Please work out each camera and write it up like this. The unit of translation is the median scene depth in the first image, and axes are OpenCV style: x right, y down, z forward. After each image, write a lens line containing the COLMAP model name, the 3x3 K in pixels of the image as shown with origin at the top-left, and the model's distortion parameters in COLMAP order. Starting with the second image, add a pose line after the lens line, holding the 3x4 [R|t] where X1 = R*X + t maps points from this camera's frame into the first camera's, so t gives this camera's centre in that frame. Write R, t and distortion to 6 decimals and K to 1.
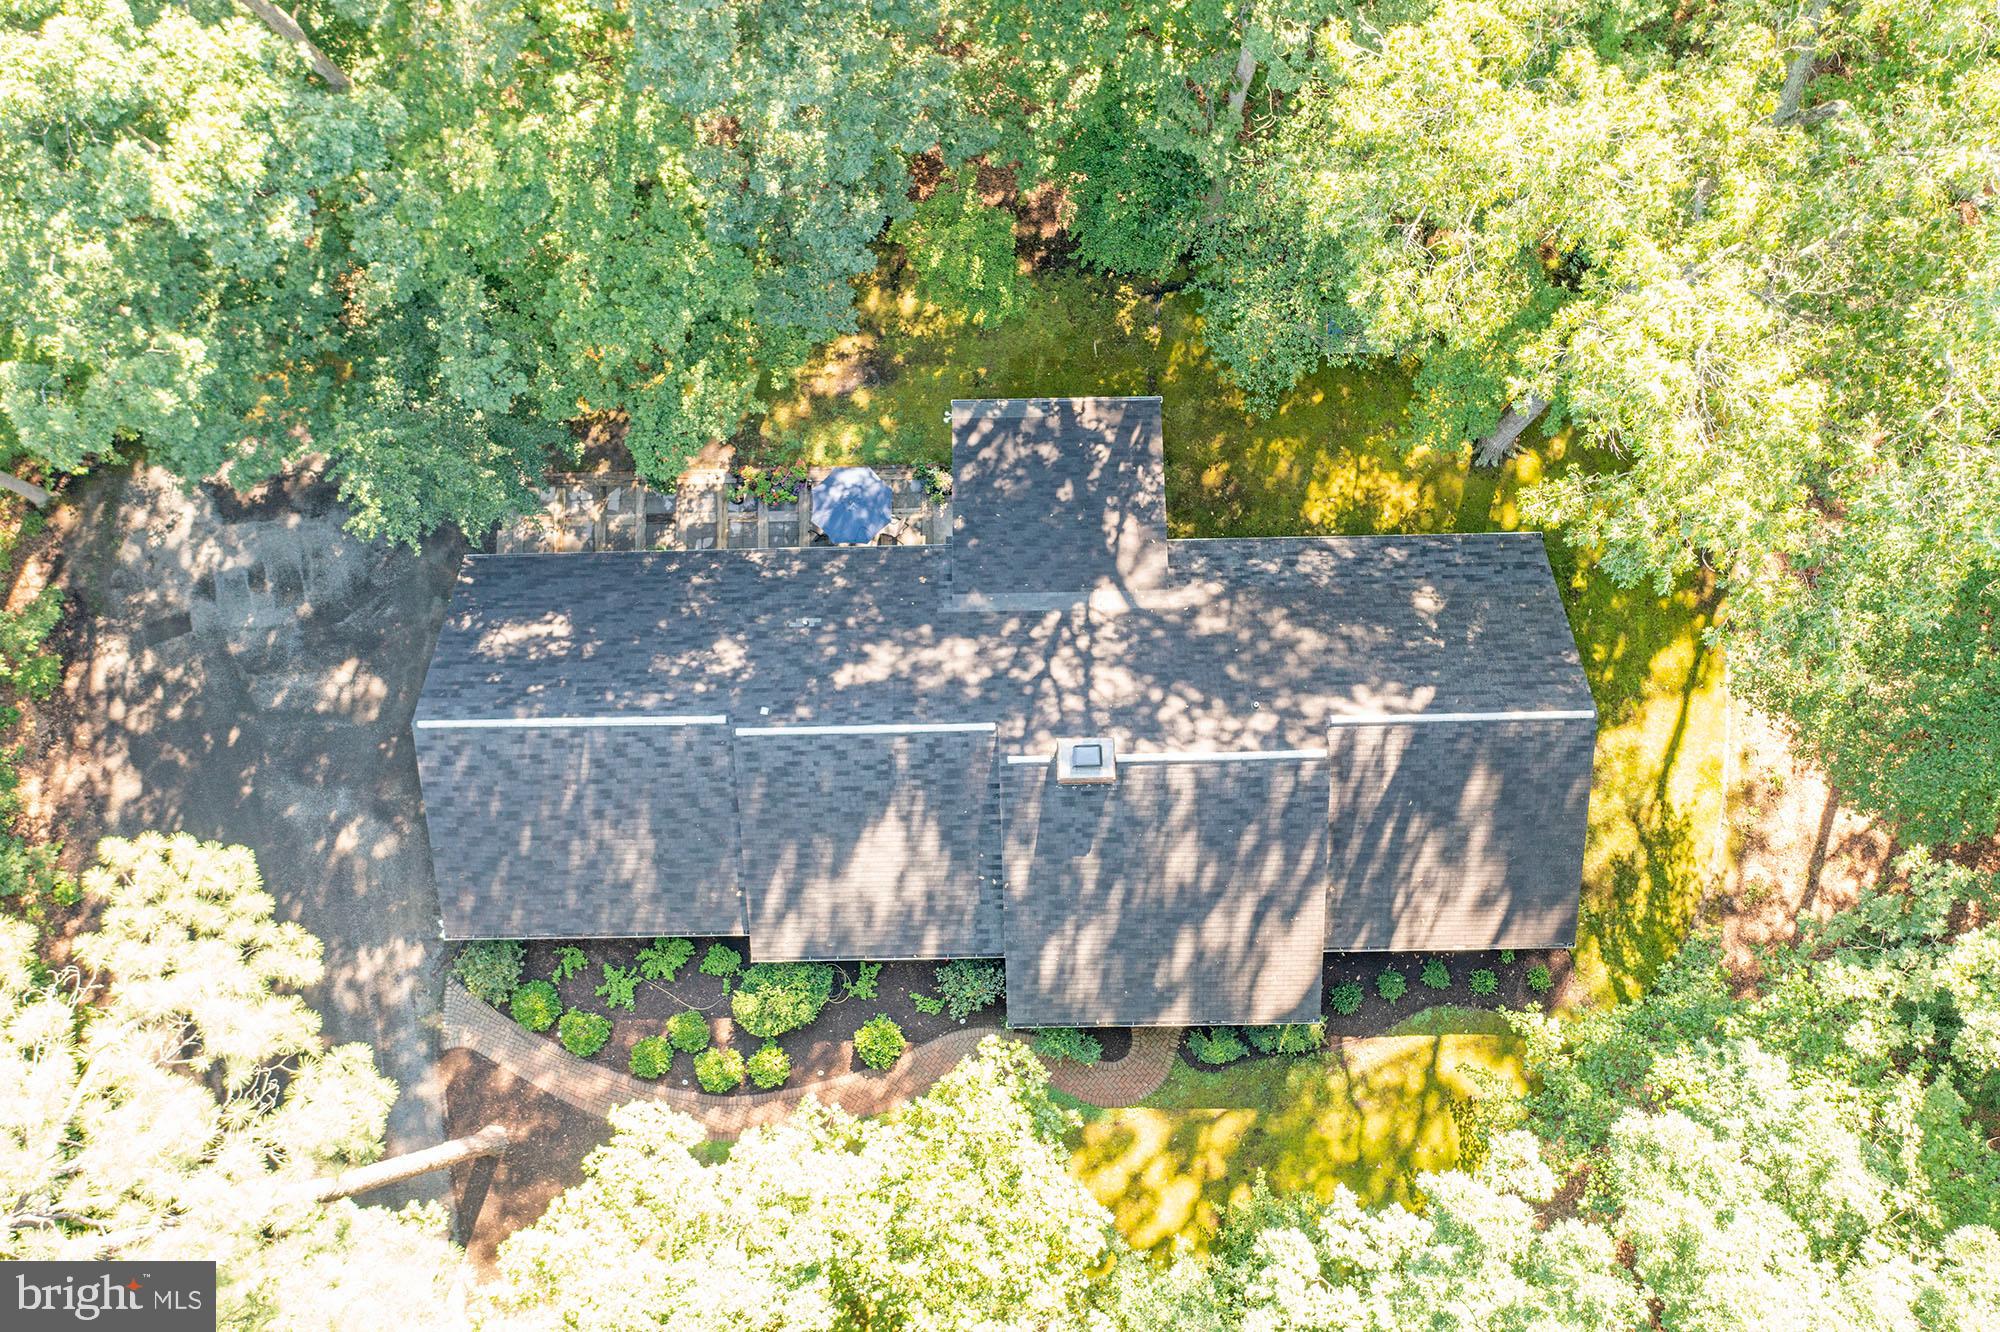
lens RADIAL K [[1593.1, 0, 1011.1], [0, 1593.1, 675.8], [0, 0, 1]] dist [0.001082, 0.005199]
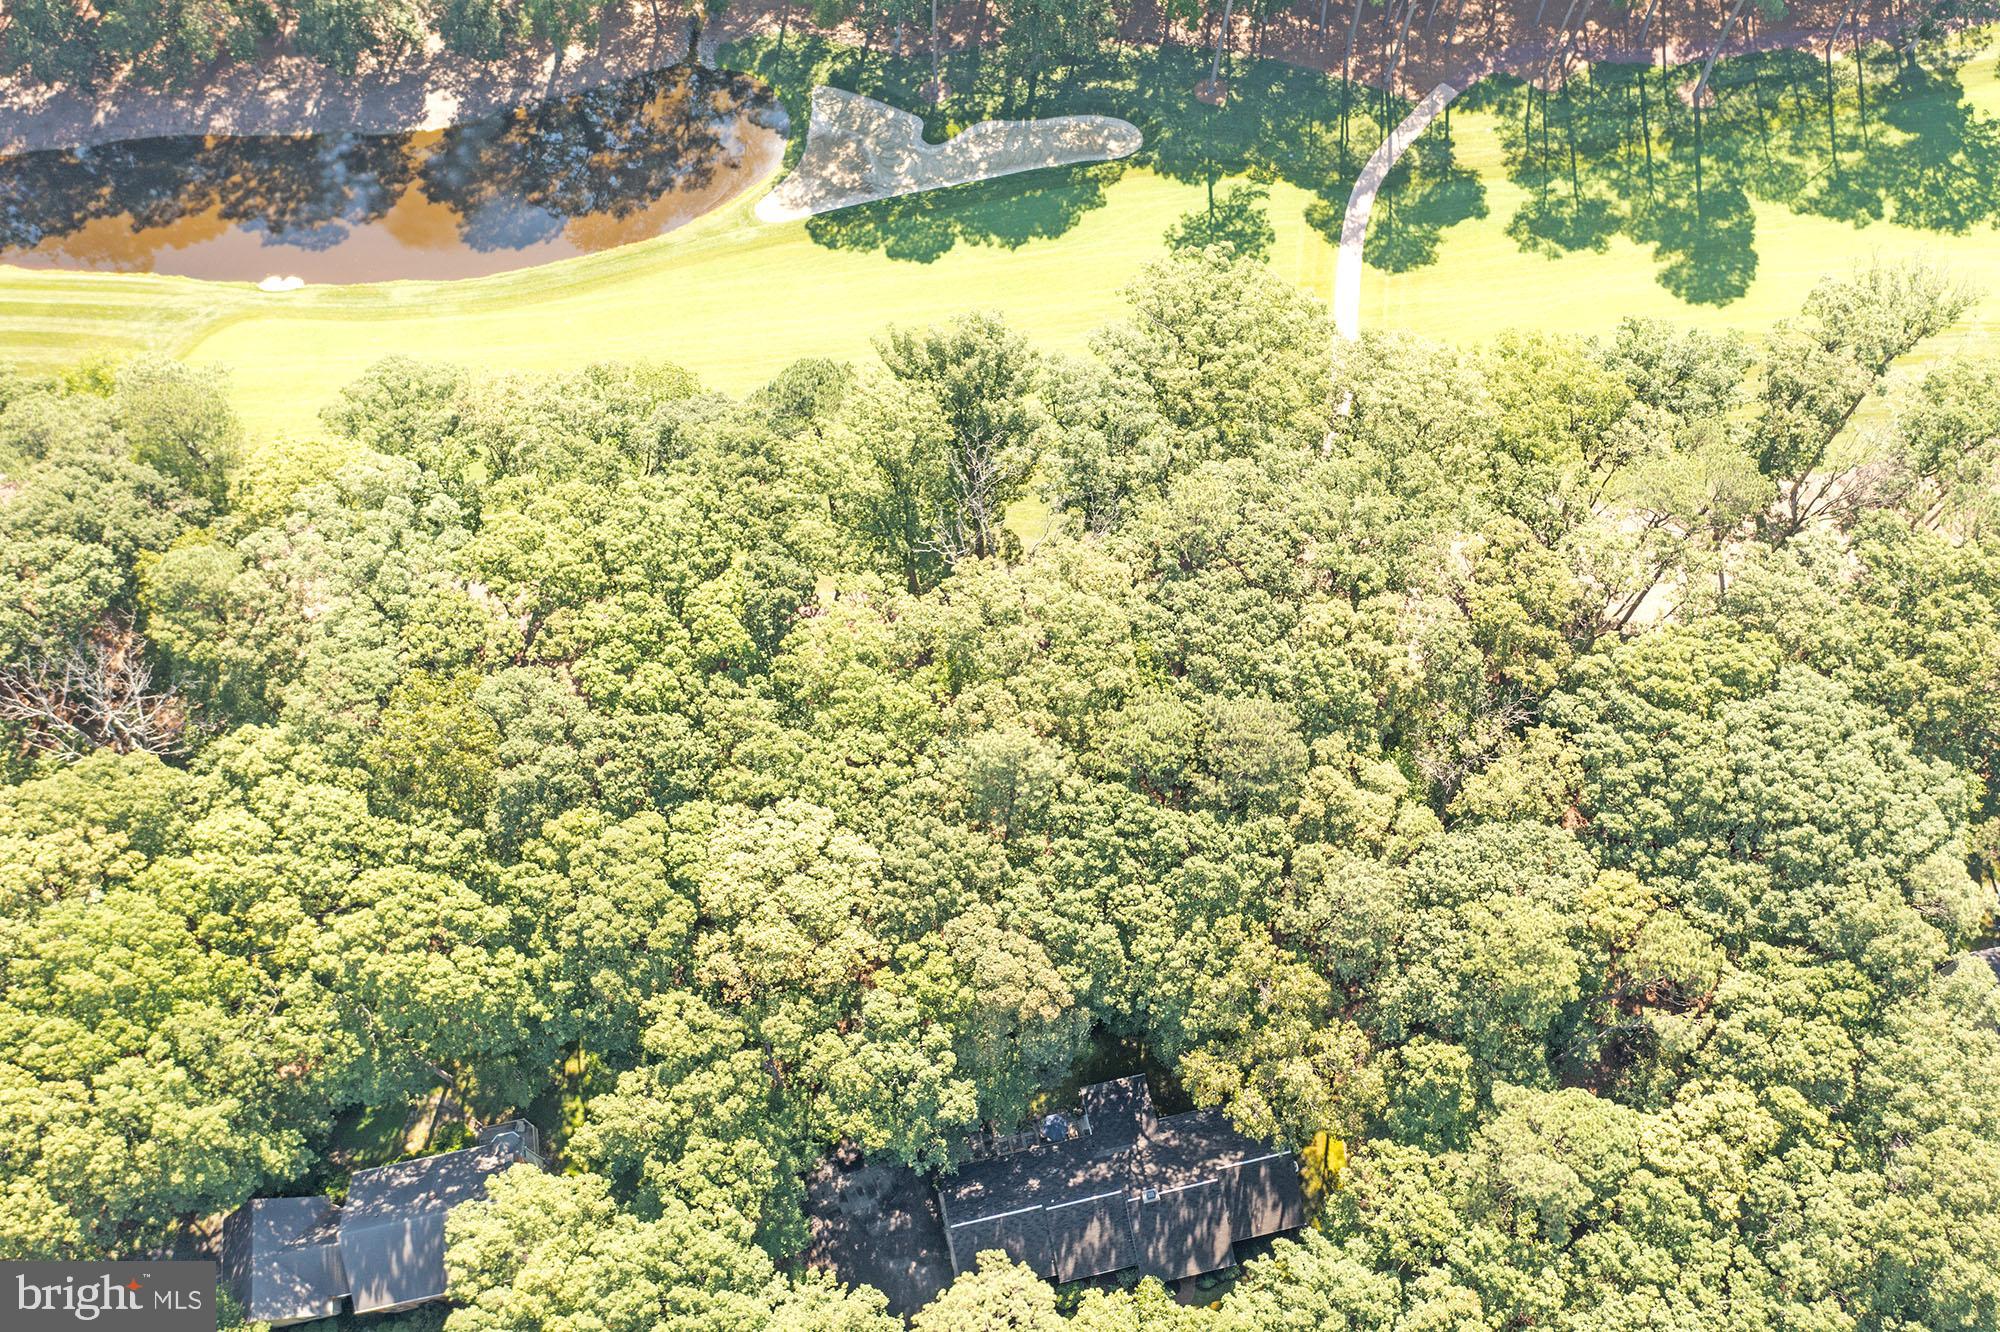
lens RADIAL K [[1593.1, 0, 1006.1], [0, 1593.1, 663.7], [0, 0, 1]] dist [0.001082, 0.005199]
pose [[0.979827, -0.177800, 0.091243, -0.343572], [0.195521, 0.947344, -0.253595, -0.206895], [-0.041350, 0.266319, 0.962998, -2.448702]]
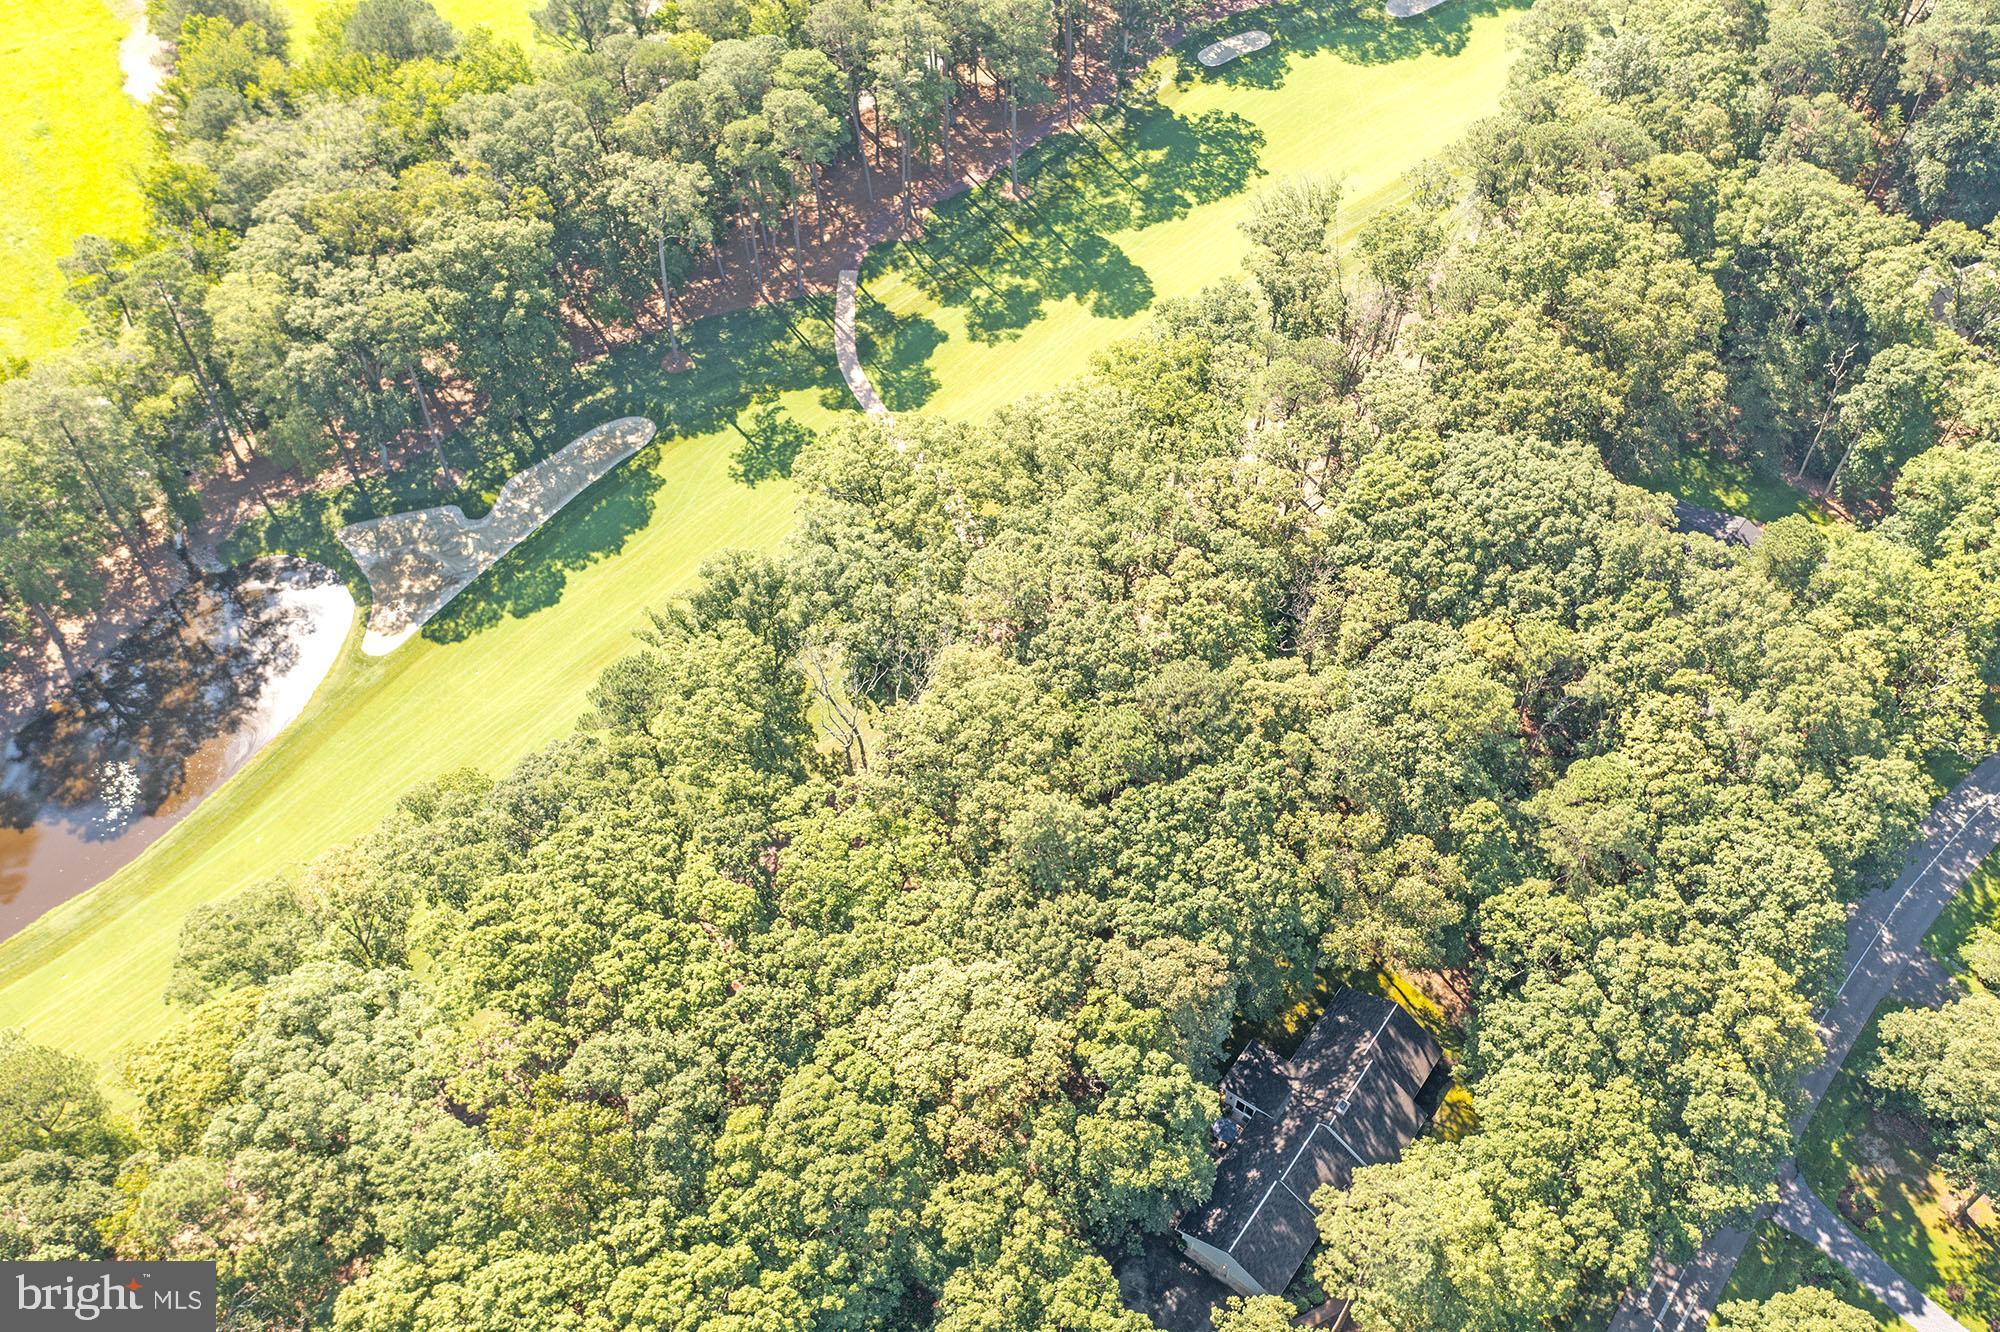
lens RADIAL K [[1593.1, 0, 995.8], [0, 1593.1, 669.0], [0, 0, 1]] dist [0.001082, 0.005199]
pose [[0.617301, -0.616221, 0.489092, -1.552084], [0.771356, 0.596357, -0.222190, -0.332104], [-0.154756, 0.514422, 0.843458, -2.418948]]
